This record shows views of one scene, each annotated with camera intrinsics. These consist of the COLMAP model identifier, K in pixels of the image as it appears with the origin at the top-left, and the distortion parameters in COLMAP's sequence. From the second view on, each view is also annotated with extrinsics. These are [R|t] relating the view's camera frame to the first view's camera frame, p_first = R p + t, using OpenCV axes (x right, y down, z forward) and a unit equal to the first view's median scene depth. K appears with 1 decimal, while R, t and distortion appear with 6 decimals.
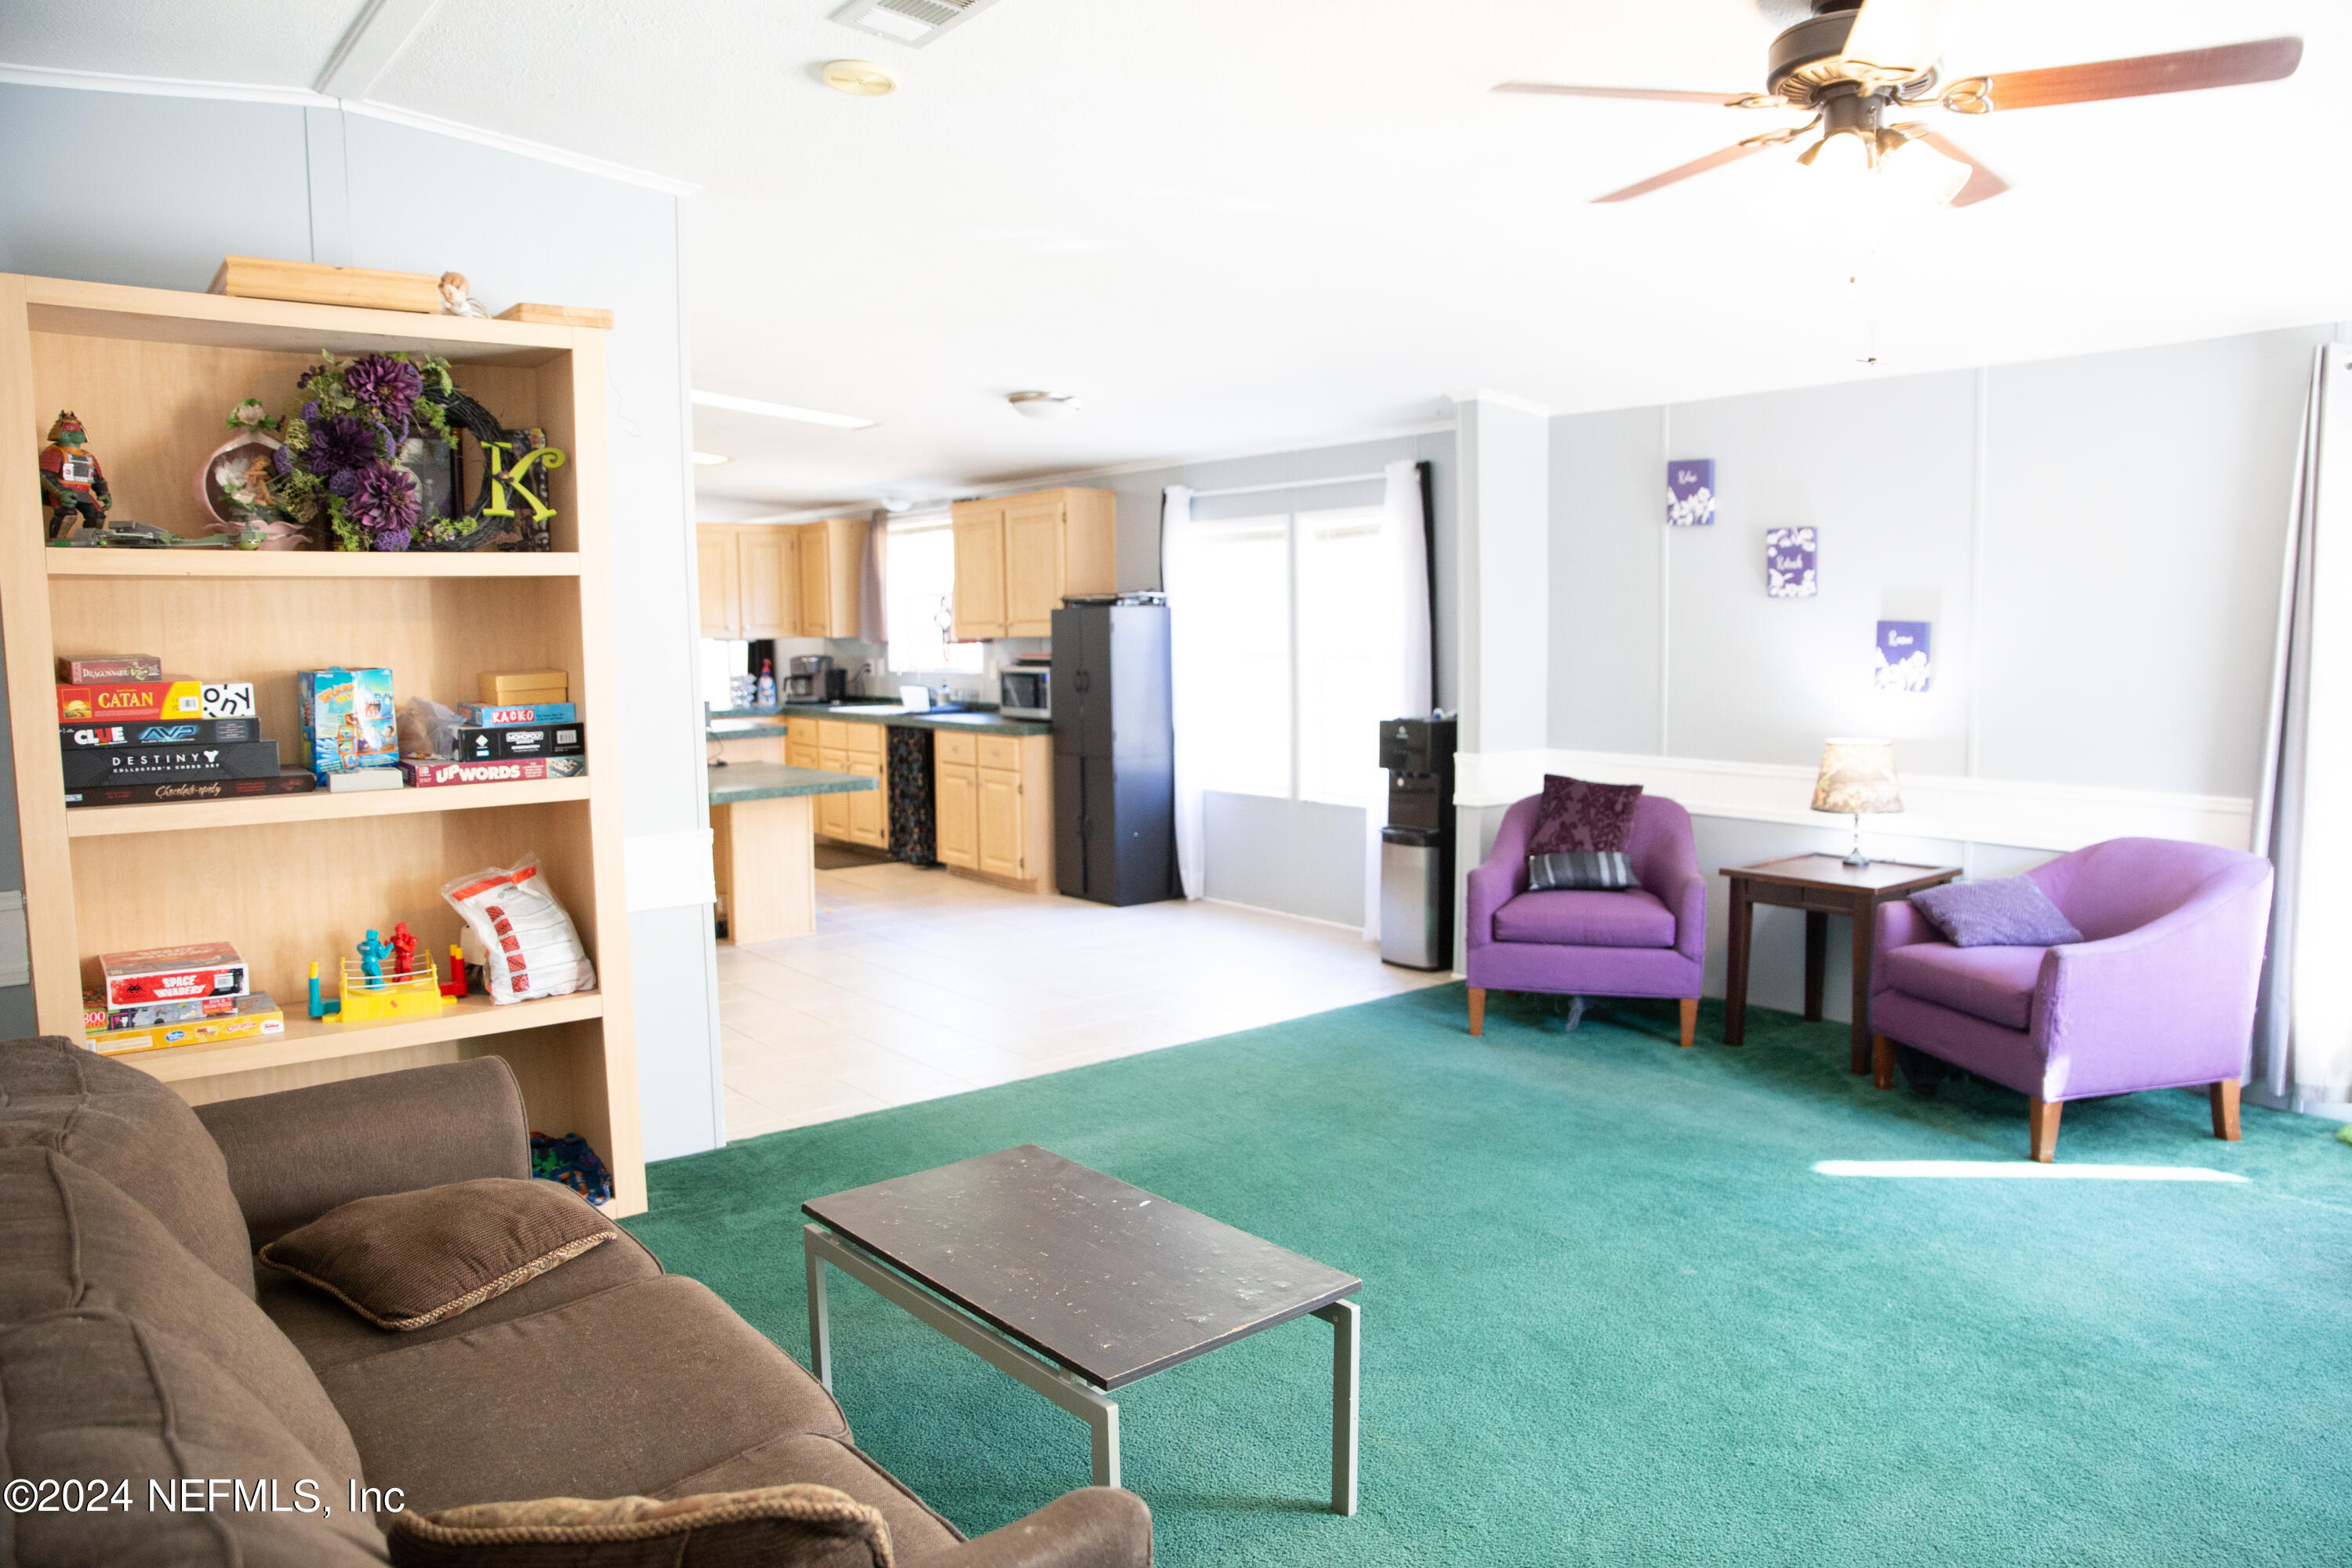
lens RADIAL K [[1632.6, 0, 1172.7], [0, 1632.6, 795.9], [0, 0, 1]] dist [-0.098798, 0.053505]
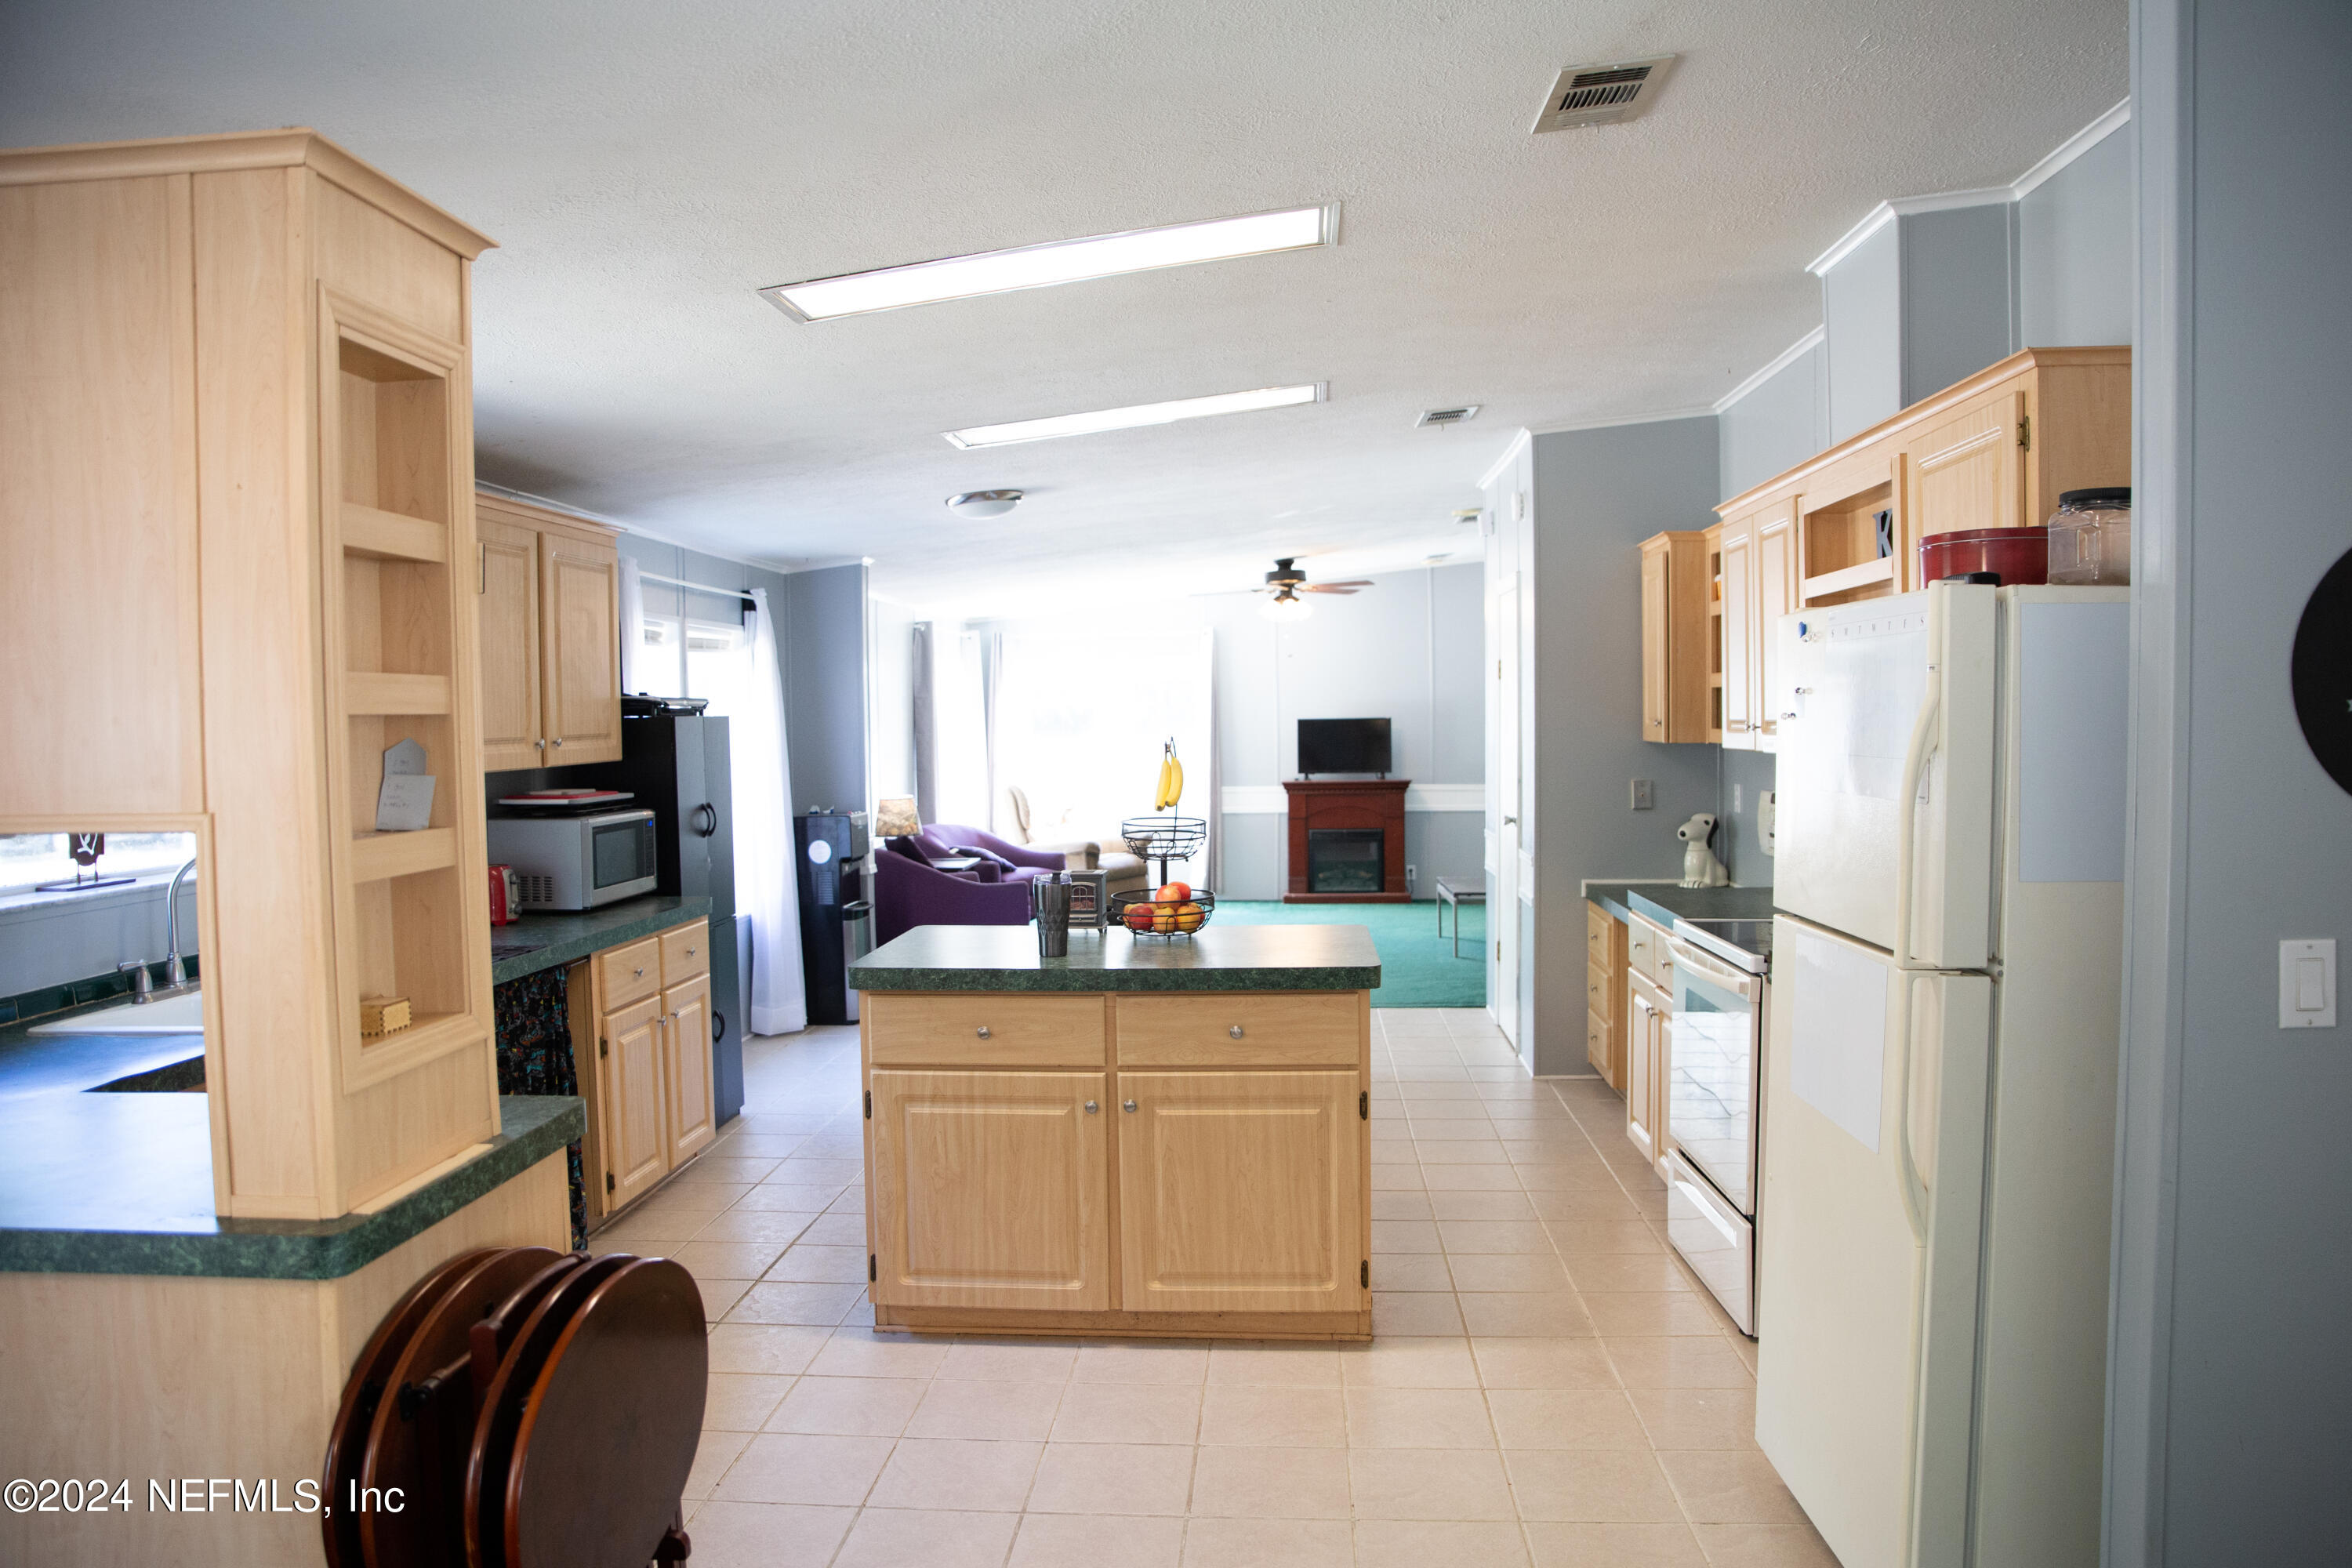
lens RADIAL K [[1632.6, 0, 1180.3], [0, 1632.6, 792.3], [0, 0, 1]] dist [-0.098798, 0.053505]
pose [[-0.751580, -0.004846, 0.659624, -0.400059], [0.096422, 0.988425, 0.117126, -0.085752], [-0.652557, 0.151632, -0.742413, 0.825824]]
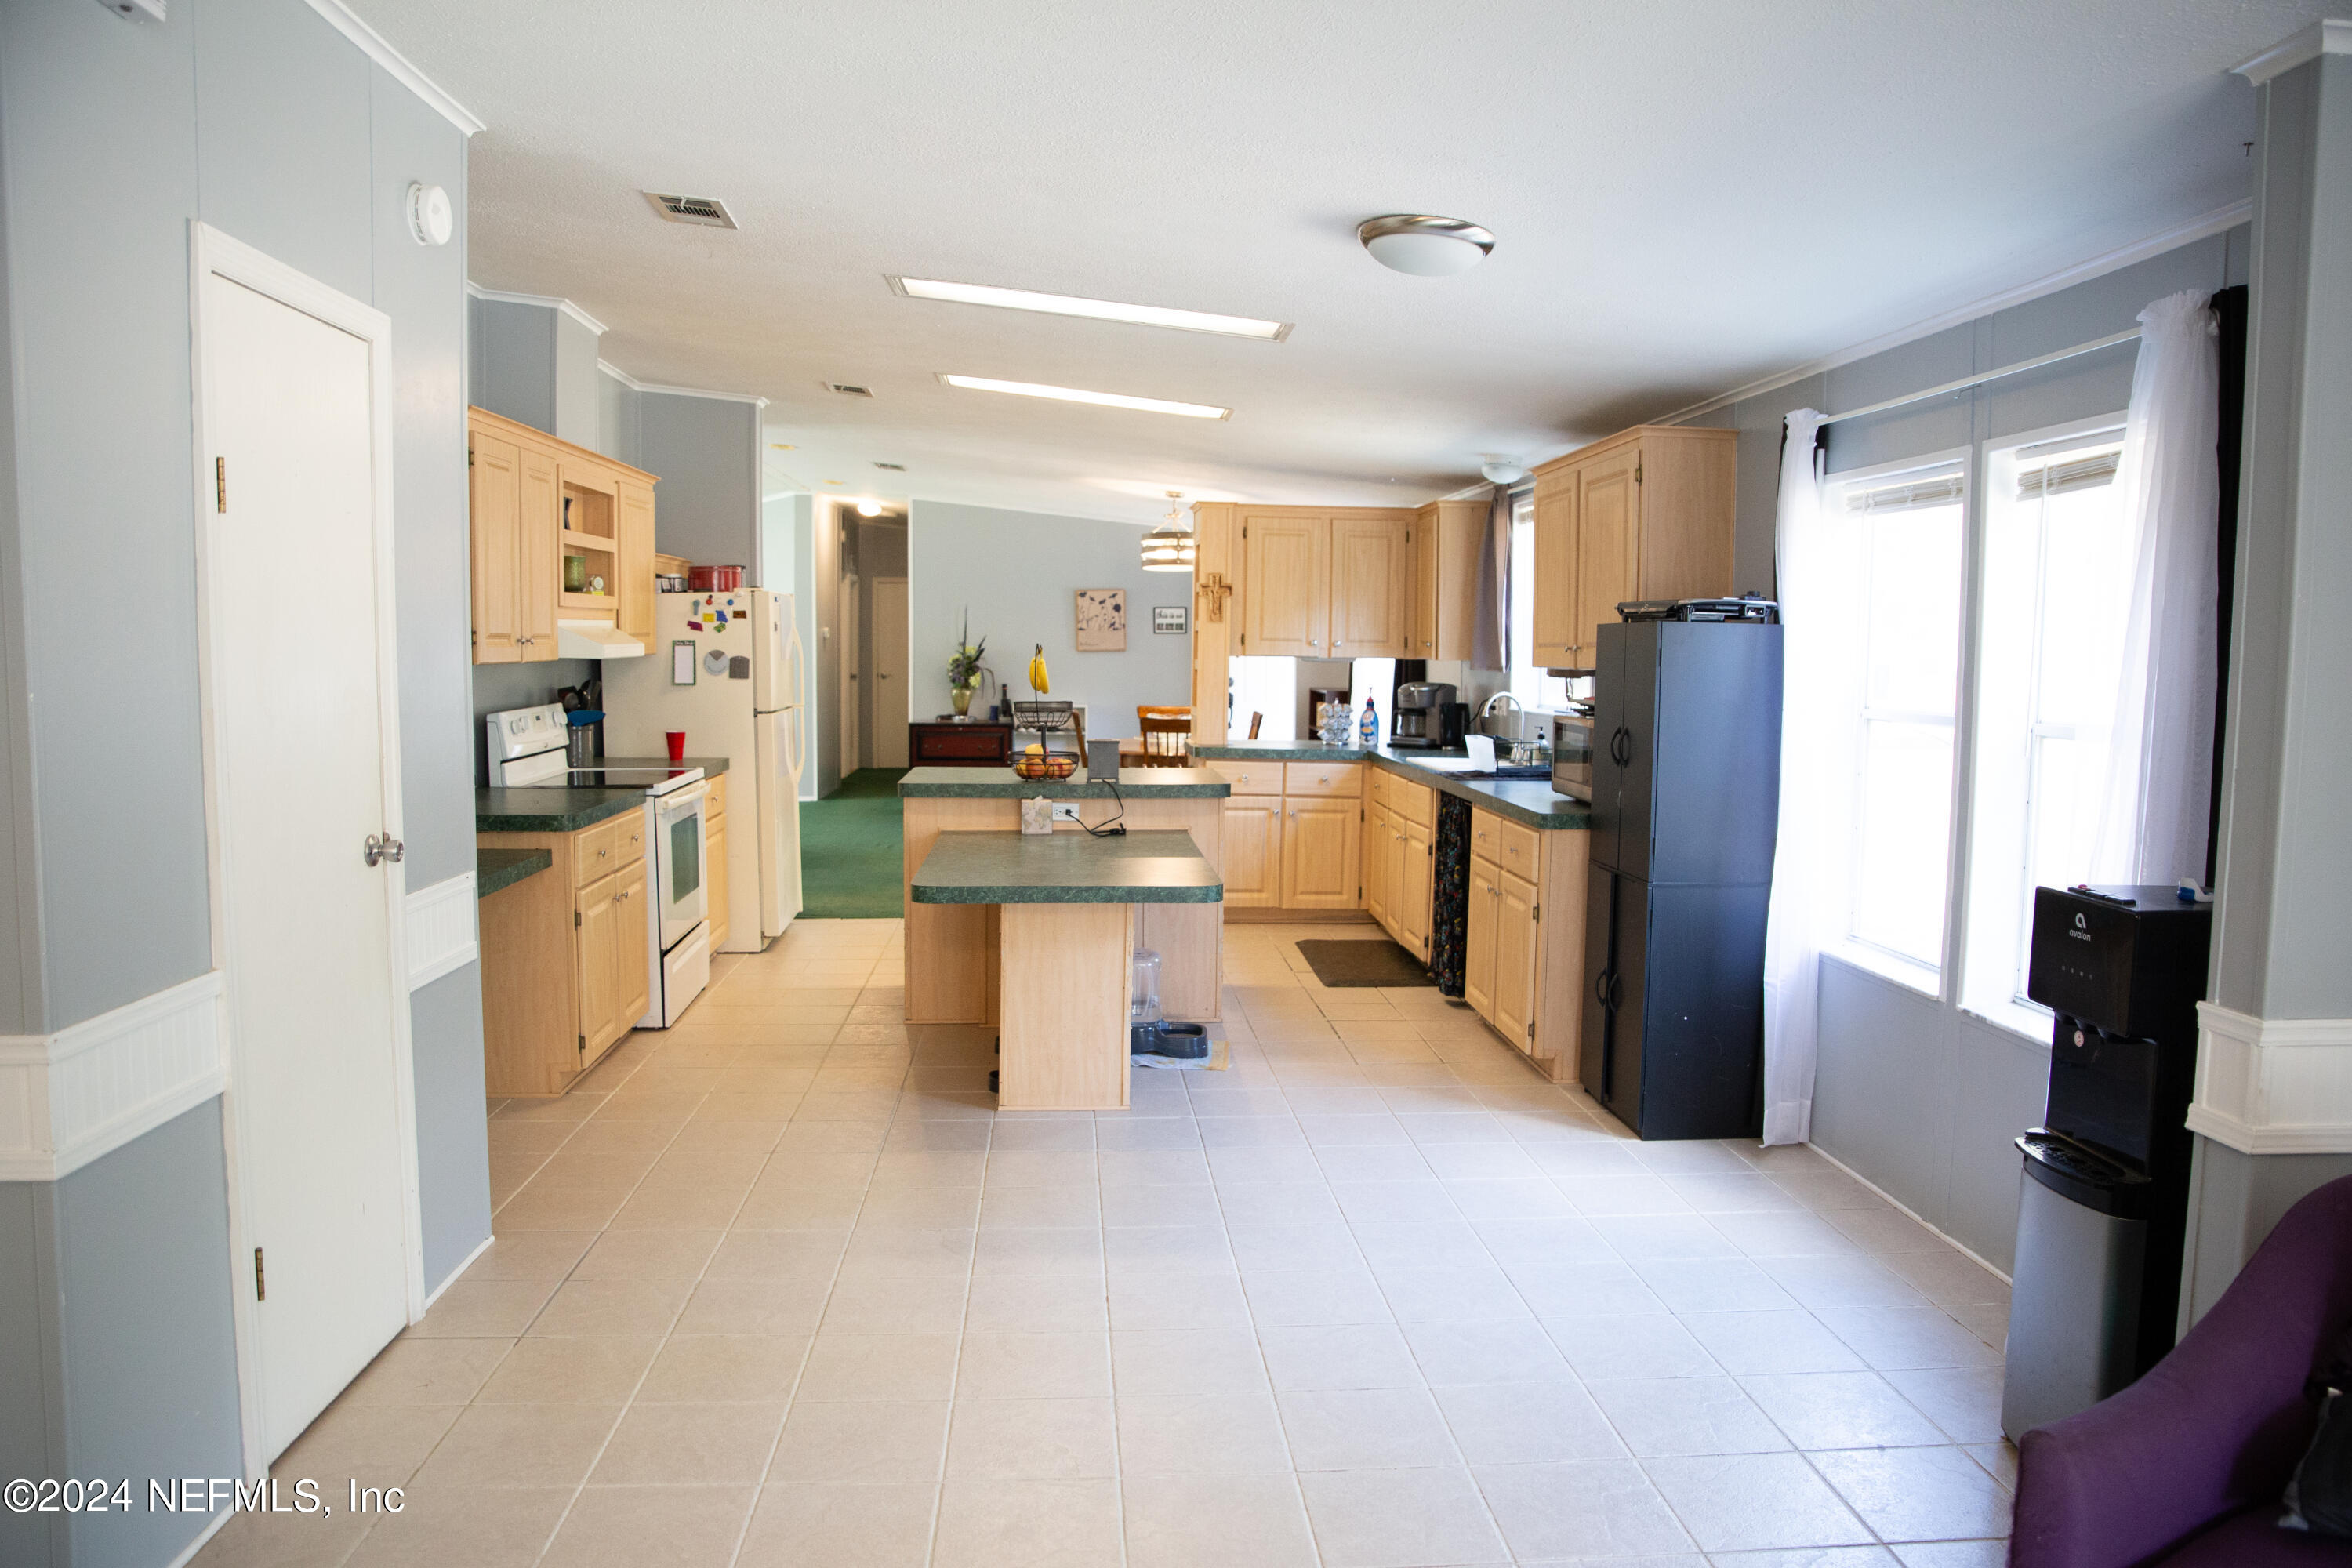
lens RADIAL K [[1632.6, 0, 1182.8], [0, 1632.6, 776.3], [0, 0, 1]] dist [-0.098798, 0.053505]
pose [[0.834046, 0.070681, -0.547149, 0.143953], [-0.084962, 0.996384, -0.000797, -0.049112], [0.545114, 0.047151, 0.837035, 0.455167]]
